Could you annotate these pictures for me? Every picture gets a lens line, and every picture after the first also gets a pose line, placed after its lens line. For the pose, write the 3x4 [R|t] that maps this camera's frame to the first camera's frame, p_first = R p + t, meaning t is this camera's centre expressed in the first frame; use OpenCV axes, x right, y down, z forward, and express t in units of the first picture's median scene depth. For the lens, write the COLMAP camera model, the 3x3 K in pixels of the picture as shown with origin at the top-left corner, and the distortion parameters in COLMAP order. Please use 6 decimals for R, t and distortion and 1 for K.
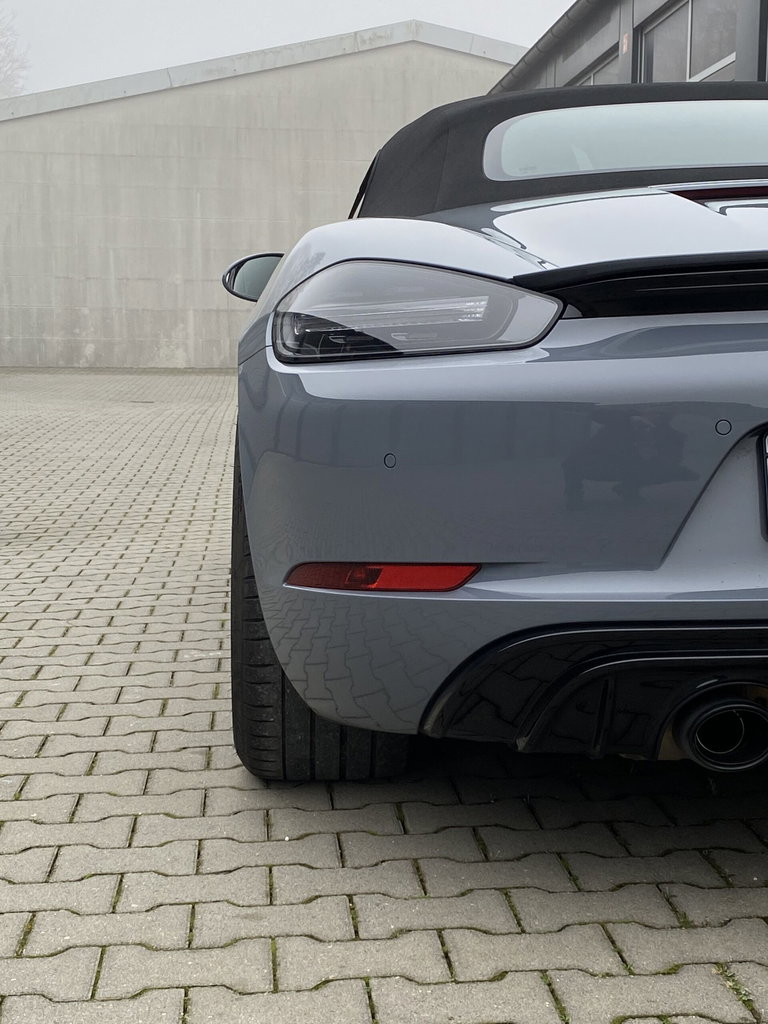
lens RADIAL K [[1627.2, 0, 385.2], [0, 1627.2, 505.7], [0, 0, 1]] dist [0.169492, 0.000000]
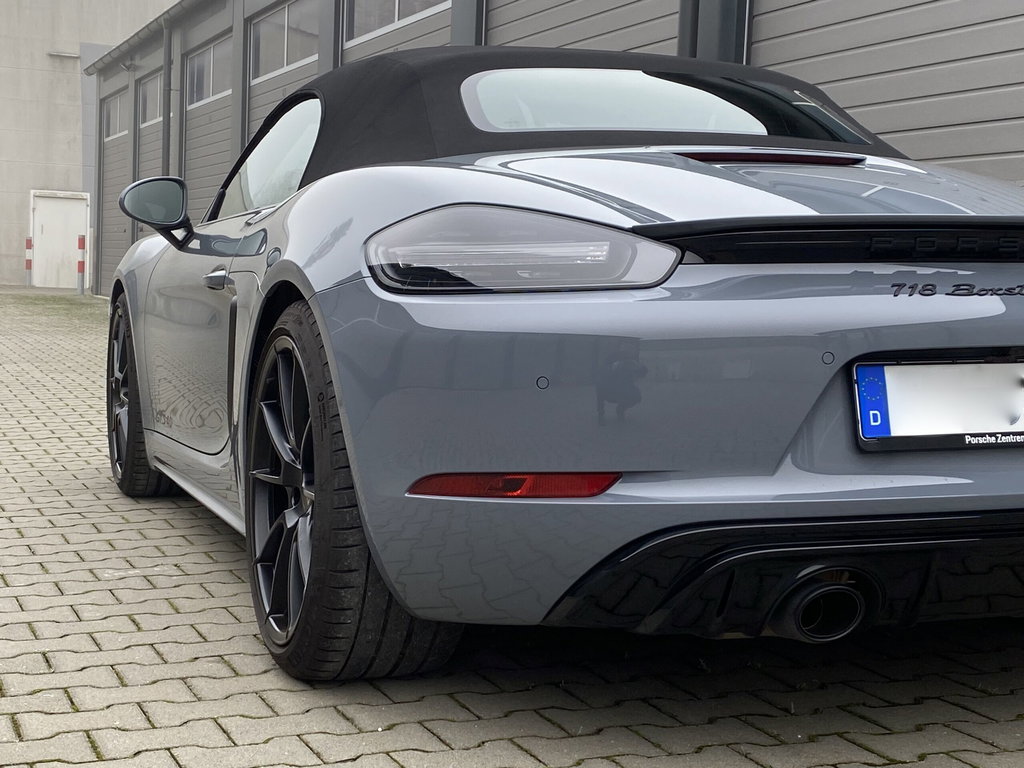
lens RADIAL K [[1627.2, 0, 503.2], [0, 1627.2, 393.0], [0, 0, 1]] dist [0.169492, 0.000000]
pose [[0.950488, 0.009728, 0.310609, -0.357358], [-0.001840, 0.999669, -0.025676, 0.008529], [-0.310756, 0.023833, 0.950191, -0.072742]]
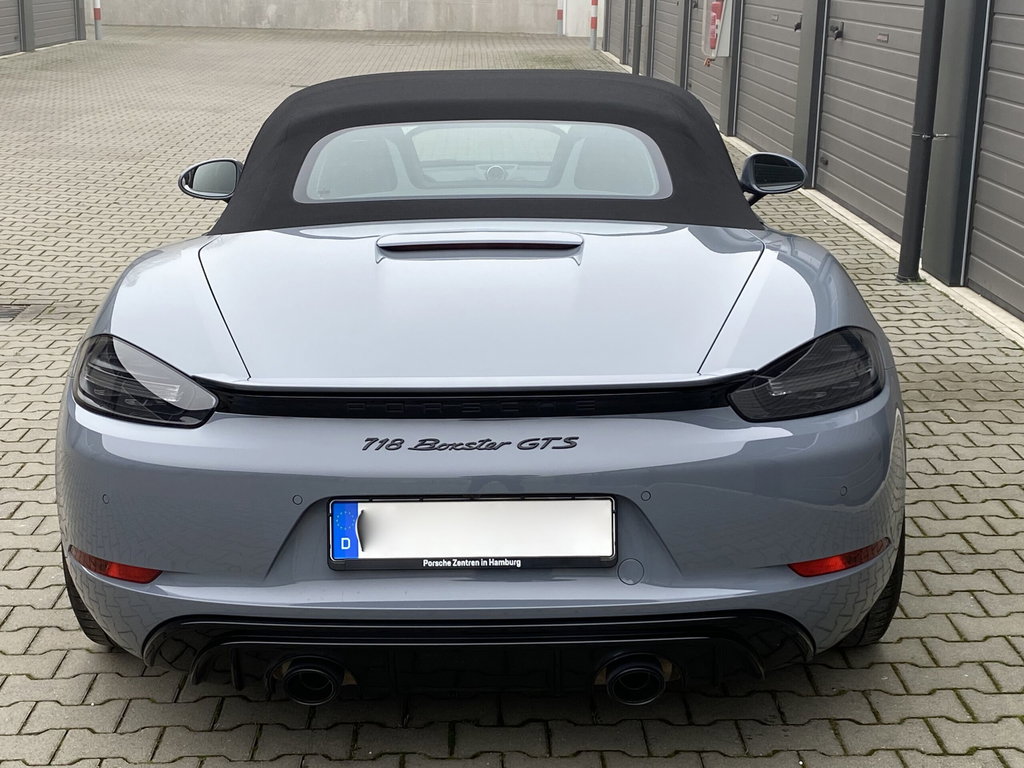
lens RADIAL K [[1627.2, 0, 508.2], [0, 1627.2, 385.4], [0, 0, 1]] dist [0.169492, 0.000000]
pose [[0.997731, 0.026335, -0.061955, 0.445505], [-0.016233, 0.987267, 0.158239, -0.362200], [0.065334, -0.156875, 0.985455, -0.454861]]
